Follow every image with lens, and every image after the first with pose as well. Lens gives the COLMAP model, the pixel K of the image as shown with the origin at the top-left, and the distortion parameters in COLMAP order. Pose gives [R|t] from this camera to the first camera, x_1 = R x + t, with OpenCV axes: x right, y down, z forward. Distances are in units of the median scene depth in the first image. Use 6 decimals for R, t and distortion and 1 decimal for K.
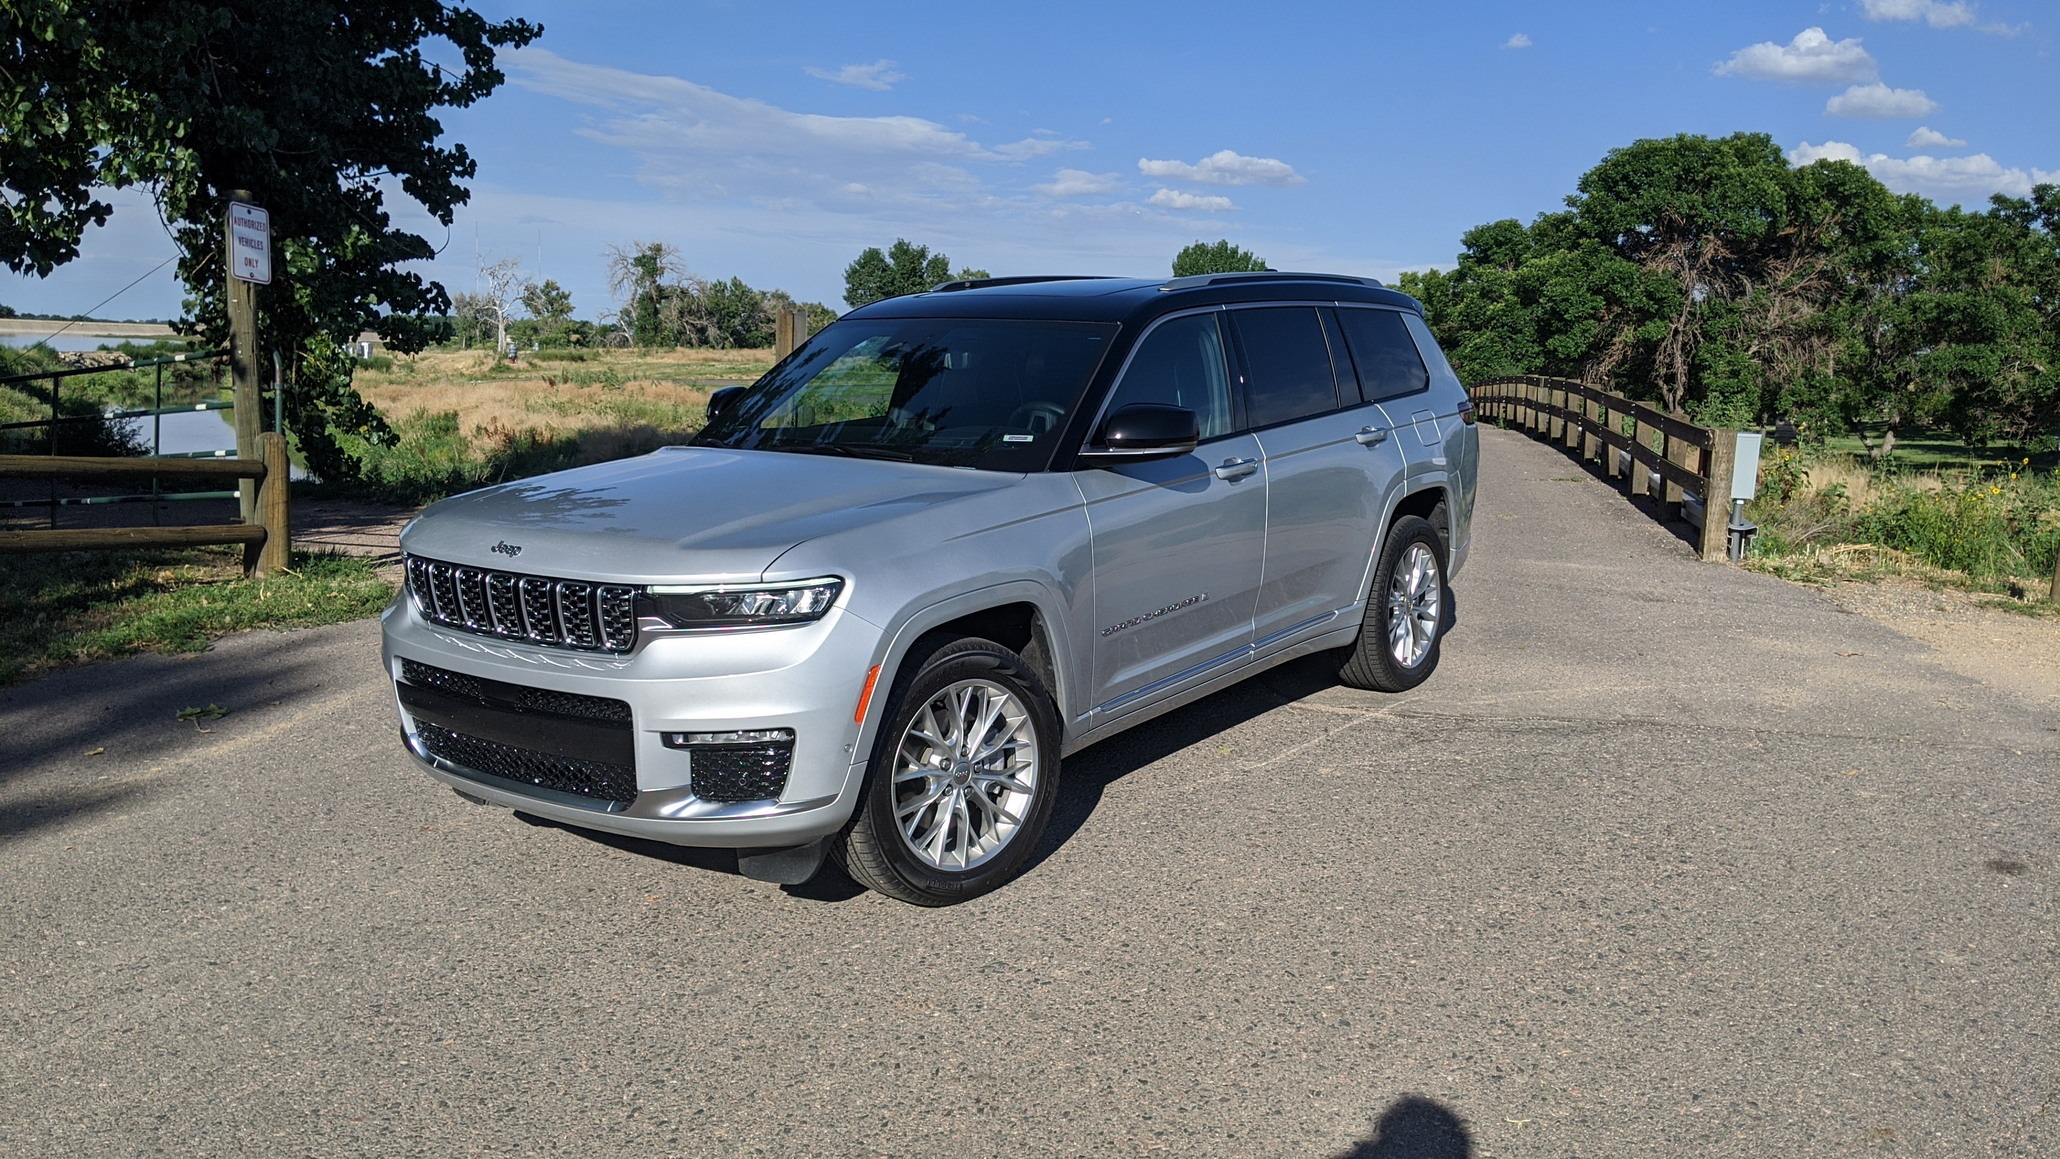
lens RADIAL K [[1700.6, 0, 1061.2], [0, 1700.6, 635.3], [0, 0, 1]] dist [0.071966, -0.131004]
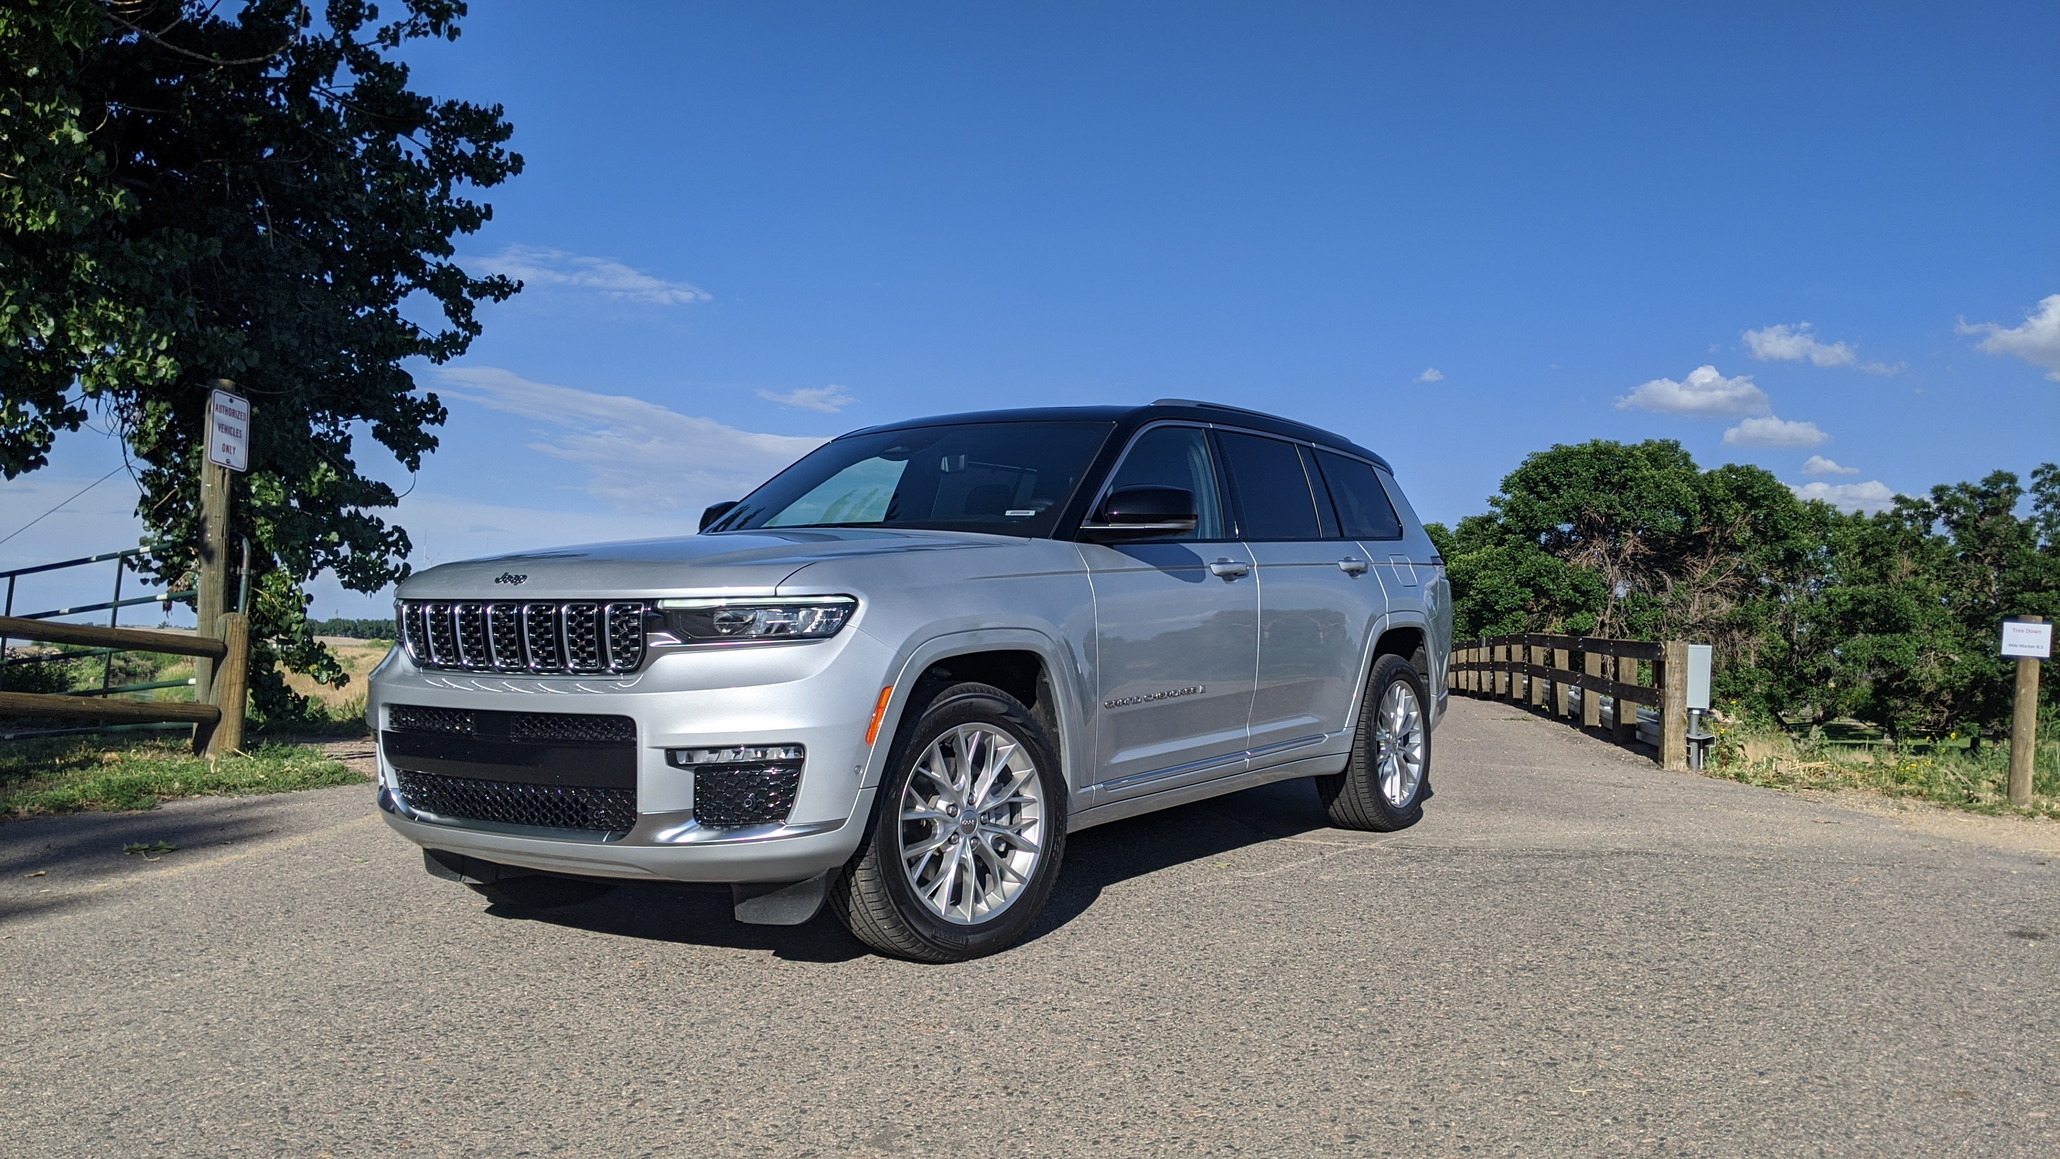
lens RADIAL K [[1700.6, 0, 1070.5], [0, 1700.6, 607.5], [0, 0, 1]] dist [0.071966, -0.131004]
pose [[0.999184, 0.003103, 0.040258, -0.032699], [0.004762, 0.981027, -0.193813, 0.123181], [-0.040096, 0.193846, 0.980212, 0.019479]]
